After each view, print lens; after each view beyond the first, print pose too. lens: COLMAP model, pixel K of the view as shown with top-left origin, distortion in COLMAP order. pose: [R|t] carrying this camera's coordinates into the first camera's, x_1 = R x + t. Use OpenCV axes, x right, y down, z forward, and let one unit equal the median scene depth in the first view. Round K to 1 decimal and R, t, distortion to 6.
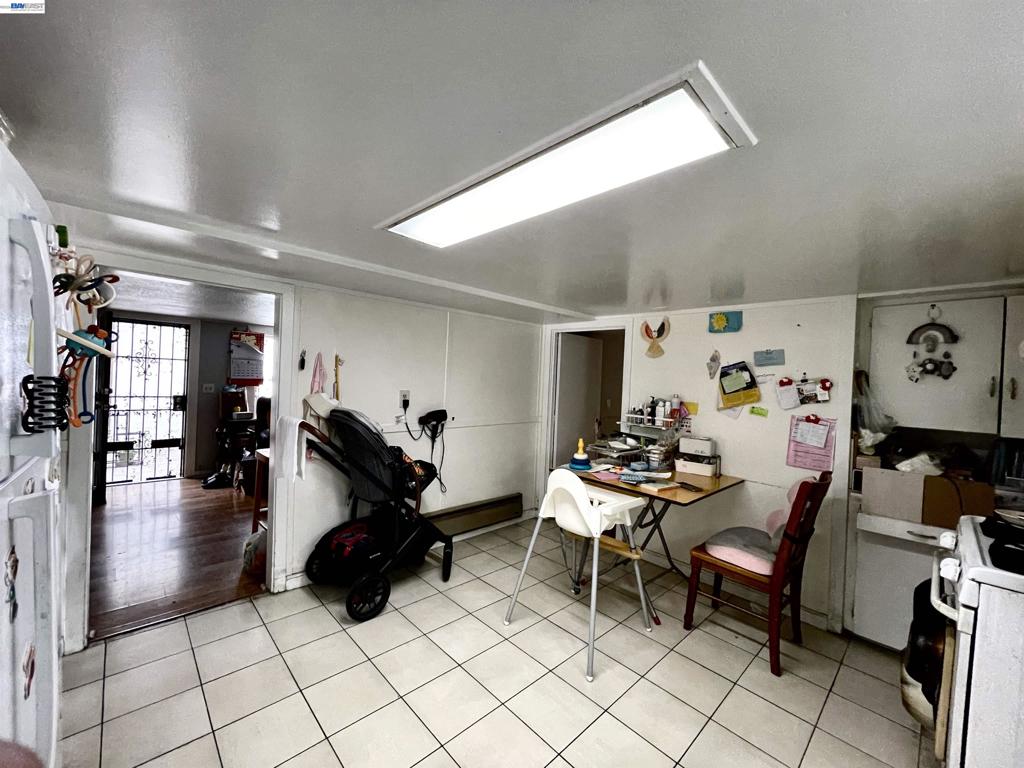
lens RADIAL K [[410.5, 0, 515.9], [0, 410.5, 386.6], [0, 0, 1]] dist [-0.000844, 0.000000]
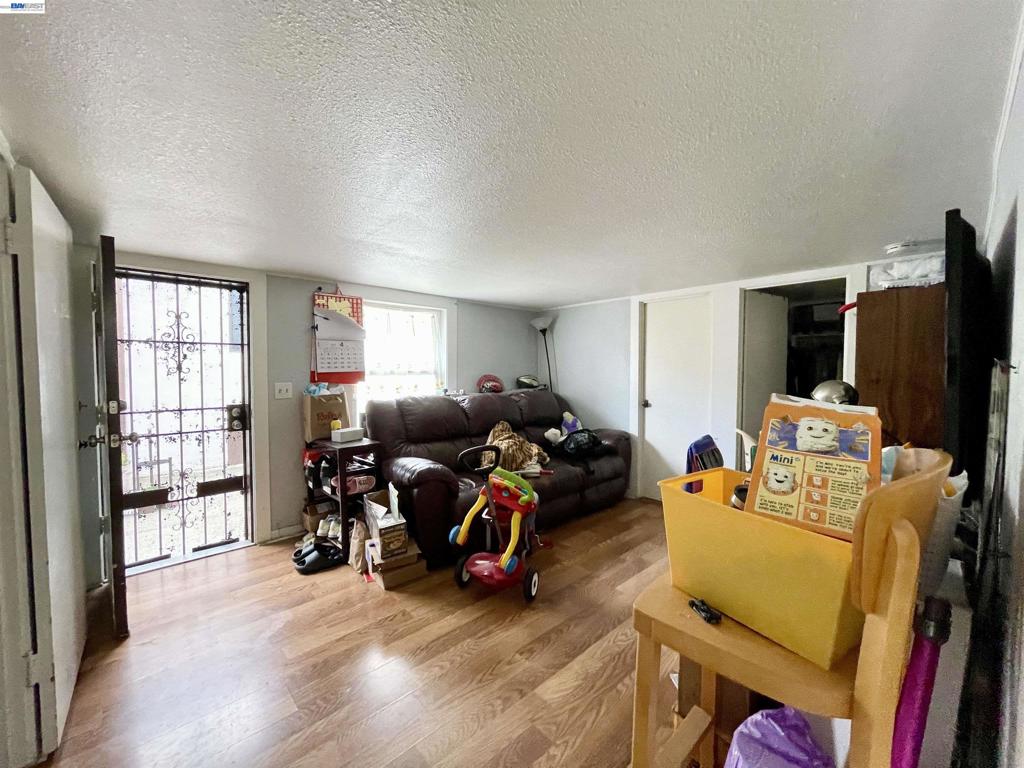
lens RADIAL K [[410.5, 0, 508.6], [0, 410.5, 380.8], [0, 0, 1]] dist [-0.000844, 0.000000]
pose [[0.998797, -0.037004, -0.032186, -0.415991], [0.038049, 0.998747, 0.032492, -0.017440], [0.030943, -0.033677, 0.998954, 0.430329]]
